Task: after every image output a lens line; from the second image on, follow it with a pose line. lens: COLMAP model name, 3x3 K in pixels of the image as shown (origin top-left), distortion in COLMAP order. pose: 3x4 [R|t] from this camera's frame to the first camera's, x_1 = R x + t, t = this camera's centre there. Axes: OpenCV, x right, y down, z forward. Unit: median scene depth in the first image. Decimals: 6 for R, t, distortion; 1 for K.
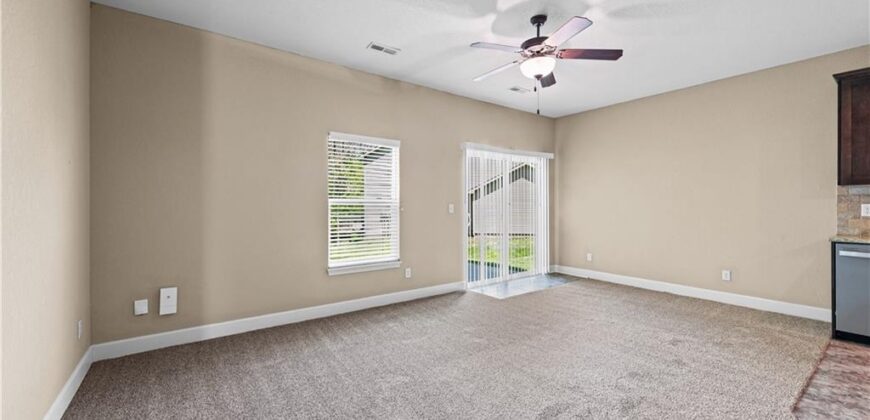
lens RADIAL K [[337.9, 0, 434.6], [0, 337.9, 201.5], [0, 0, 1]] dist [0.001230, -0.000030]
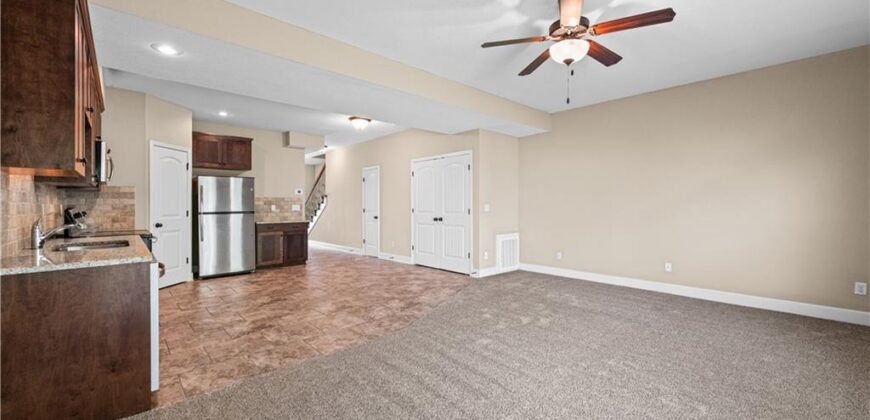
lens RADIAL K [[349.4, 0, 440.0], [0, 349.4, 206.8], [0, 0, 1]] dist [0.002377, 0.000148]
pose [[-0.993684, 0.003015, -0.112172, 0.652788], [0.004259, 0.999932, -0.010857, 0.024170], [0.112132, -0.011266, -0.993630, 1.640574]]
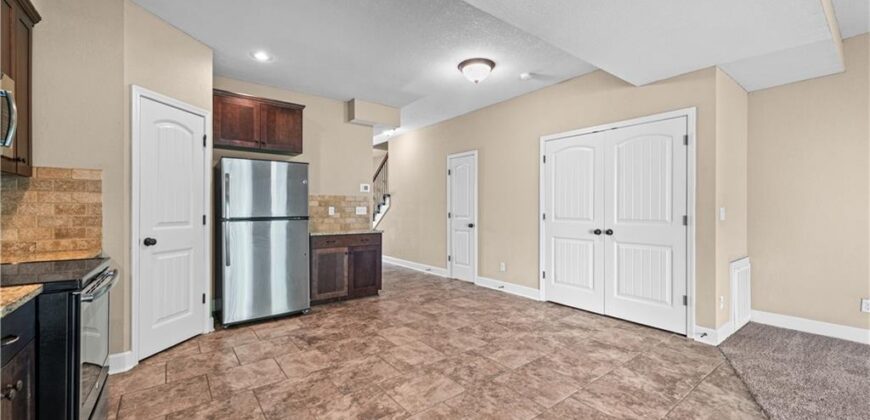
lens RADIAL K [[345.1, 0, 435.0], [0, 345.1, 211.8], [0, 0, 1]] dist [0.011864, -0.000368]
pose [[-0.999737, -0.003402, -0.022698, 1.033849], [-0.003284, 0.999981, -0.005218, 0.012316], [0.022715, -0.005142, -0.999729, 0.838380]]
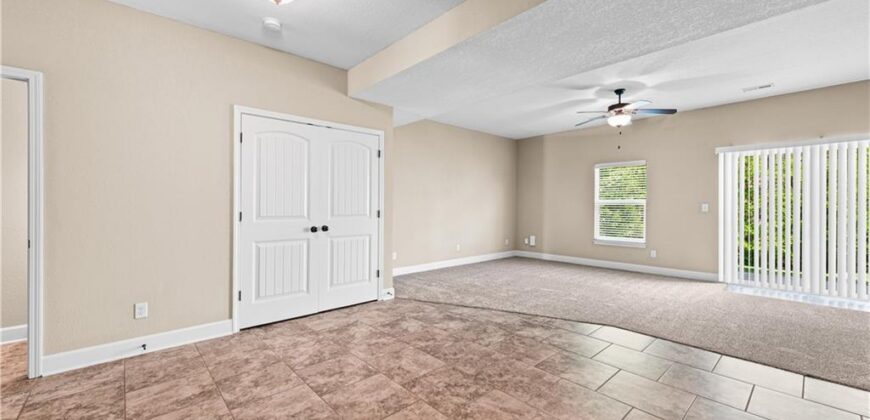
lens RADIAL K [[345.1, 0, 435.0], [0, 345.1, 211.8], [0, 0, 1]] dist [0.011864, -0.000368]
pose [[0.109126, 0.020612, -0.993814, 1.622611], [0.012969, 0.999670, 0.022158, -0.004856], [0.993943, -0.015307, 0.108823, -0.053139]]
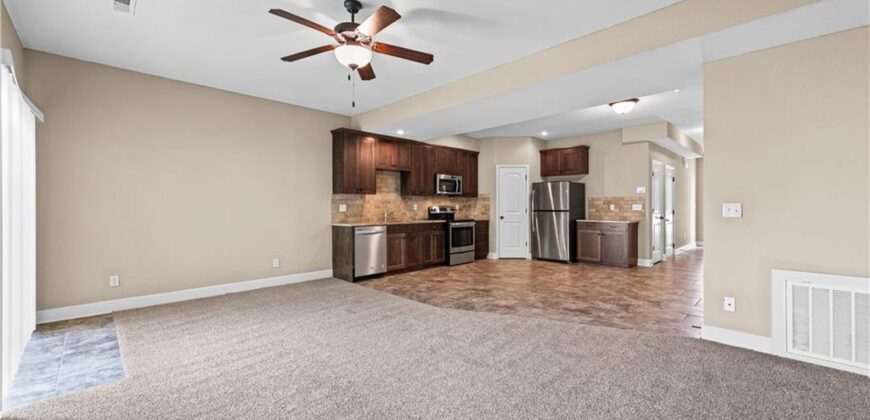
lens RADIAL K [[345.1, 0, 435.0], [0, 345.1, 211.8], [0, 0, 1]] dist [0.011864, -0.000368]
pose [[-0.152689, -0.019295, 0.988086, -0.575784], [-0.013460, 0.999757, 0.017443, 0.006990], [-0.988183, -0.010637, -0.152911, 0.801395]]
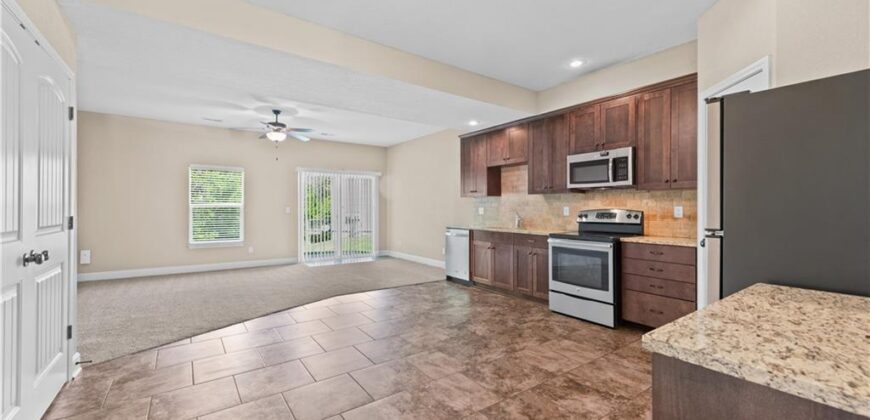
lens RADIAL K [[345.1, 0, 435.0], [0, 345.1, 211.8], [0, 0, 1]] dist [0.011864, -0.000368]
pose [[0.999971, 0.002031, -0.007389, 1.063142], [-0.001869, 0.999759, 0.021878, -0.009206], [0.007432, -0.021864, 0.999733, -0.845441]]
